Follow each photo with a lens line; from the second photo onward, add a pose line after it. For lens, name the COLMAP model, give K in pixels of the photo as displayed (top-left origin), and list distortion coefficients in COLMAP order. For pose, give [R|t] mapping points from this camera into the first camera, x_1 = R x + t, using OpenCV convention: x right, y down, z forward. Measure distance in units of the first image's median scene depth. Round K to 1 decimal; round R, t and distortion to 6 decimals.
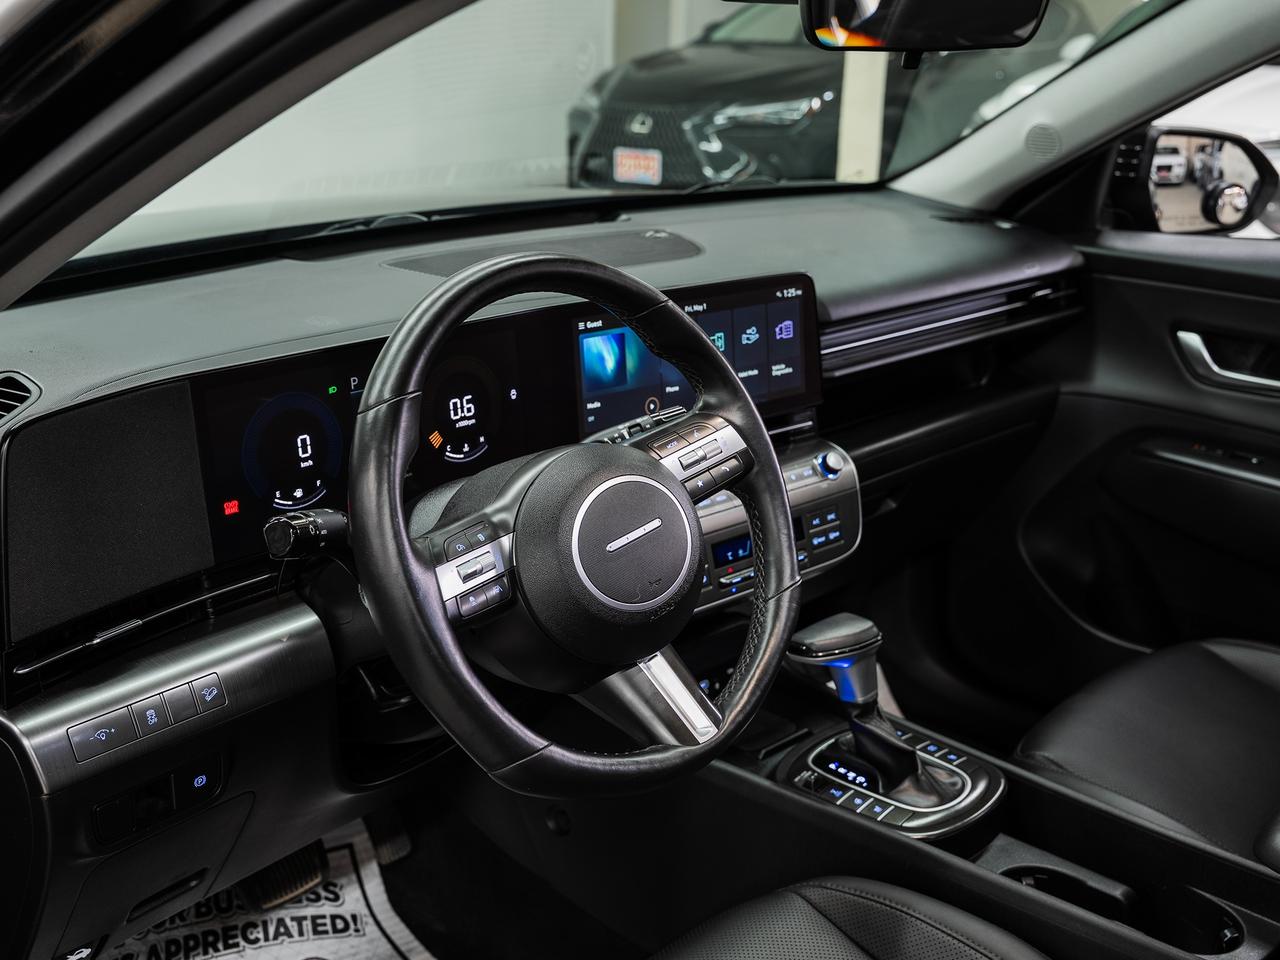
lens RADIAL K [[1383.4, 0, 640.0], [0, 1383.4, 480.0], [0, 0, 1]] dist [0.005022, -0.000658]
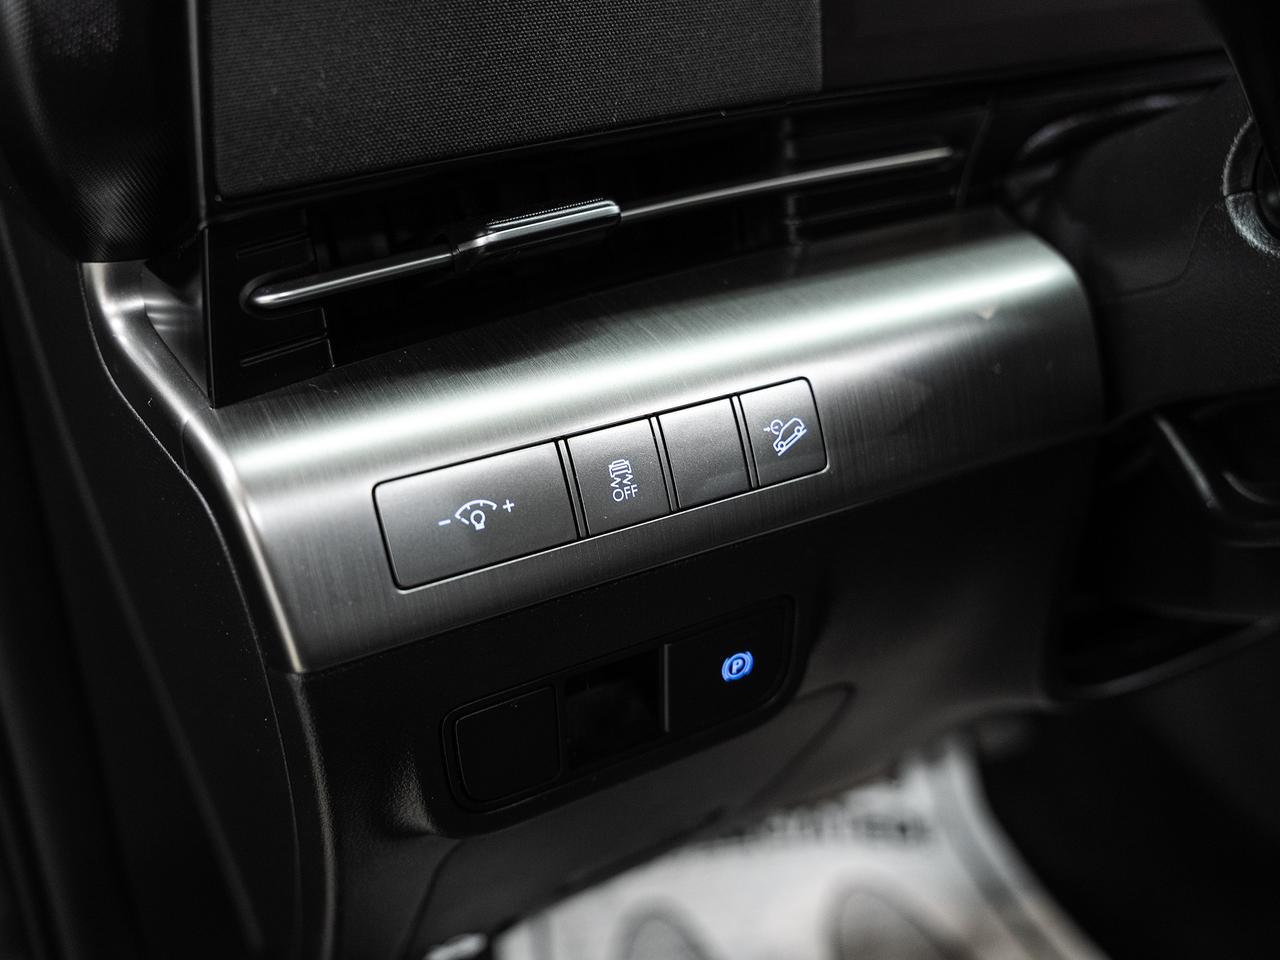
lens RADIAL K [[1231.6, 0, 640.0], [0, 1231.6, 480.0], [0, 0, 1]] dist [-0.000113, -0.000047]
pose [[0.931864, 0.126372, -0.340088, -0.237245], [-0.071650, 0.983017, 0.168949, 0.115466], [0.355663, -0.133070, 0.925092, 0.696032]]
